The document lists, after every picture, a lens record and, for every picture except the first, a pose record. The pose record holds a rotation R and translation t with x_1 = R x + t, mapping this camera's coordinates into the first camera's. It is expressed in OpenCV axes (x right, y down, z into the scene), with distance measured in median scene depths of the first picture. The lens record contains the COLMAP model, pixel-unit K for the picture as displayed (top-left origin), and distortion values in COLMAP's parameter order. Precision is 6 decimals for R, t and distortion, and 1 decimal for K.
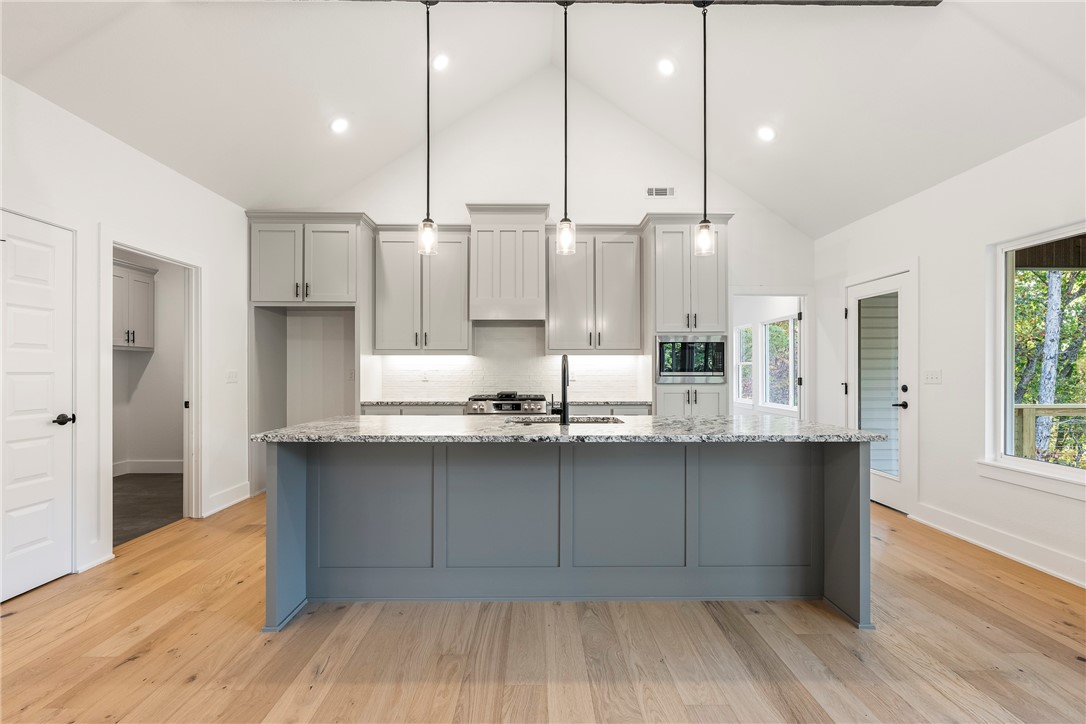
lens RADIAL K [[479.0, 0, 539.9], [0, 479.0, 369.9], [0, 0, 1]] dist [-0.003705, 0.000446]
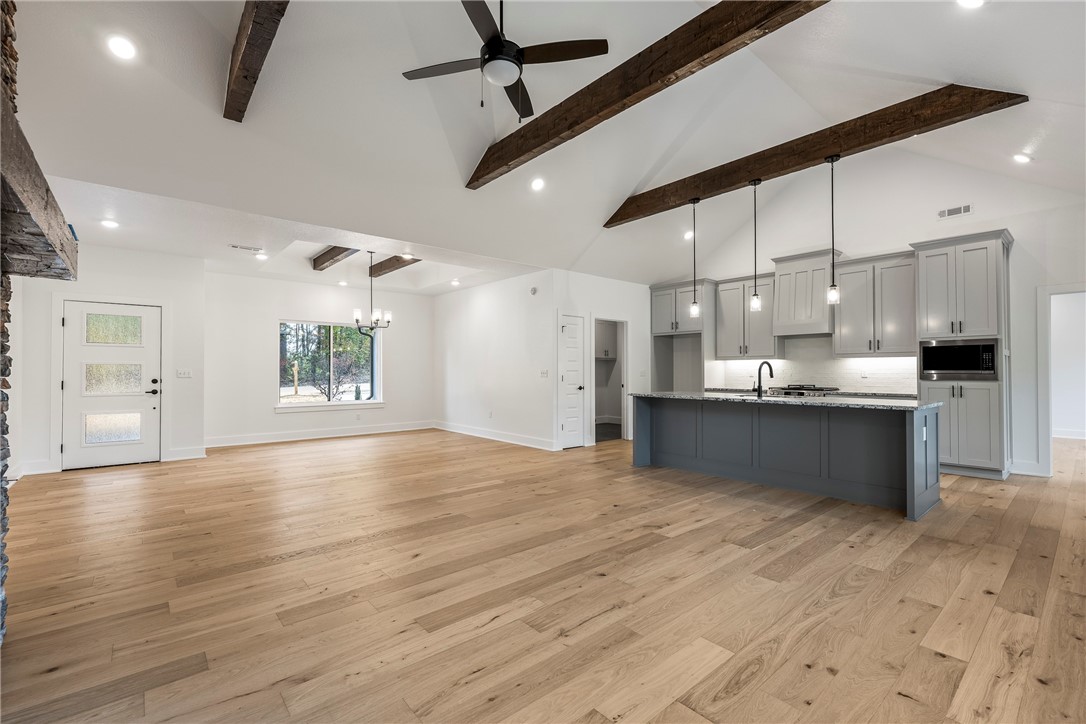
lens RADIAL K [[474.6, 0, 545.4], [0, 474.6, 367.1], [0, 0, 1]] dist [-0.003204, 0.000651]
pose [[0.644349, -0.006214, -0.764707, 0.558846], [0.002029, 0.999977, -0.006416, 0.001376], [0.764729, 0.002582, 0.644347, -0.532158]]
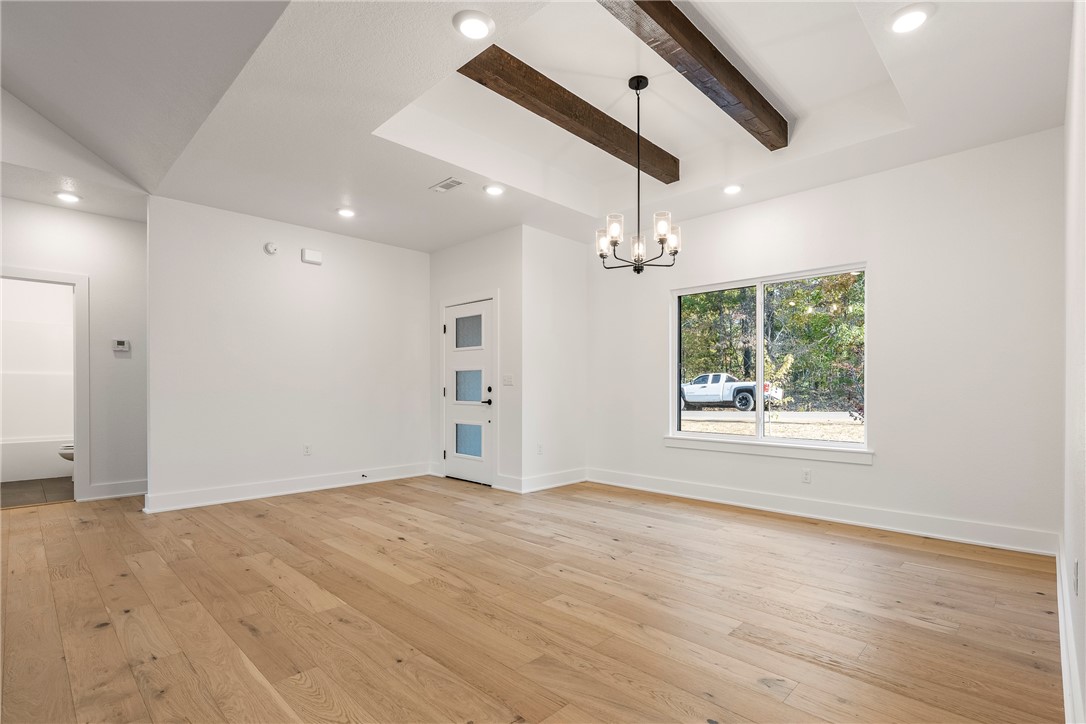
lens RADIAL K [[516.6, 0, 574.8], [0, 516.6, 389.3], [0, 0, 1]] dist [-0.001635, 0.000716]
pose [[-0.685671, 0.000059, -0.727912, -0.432054], [0.000147, 1.000000, -0.000057, 0.030558], [0.727912, -0.000146, -0.685671, 0.467666]]
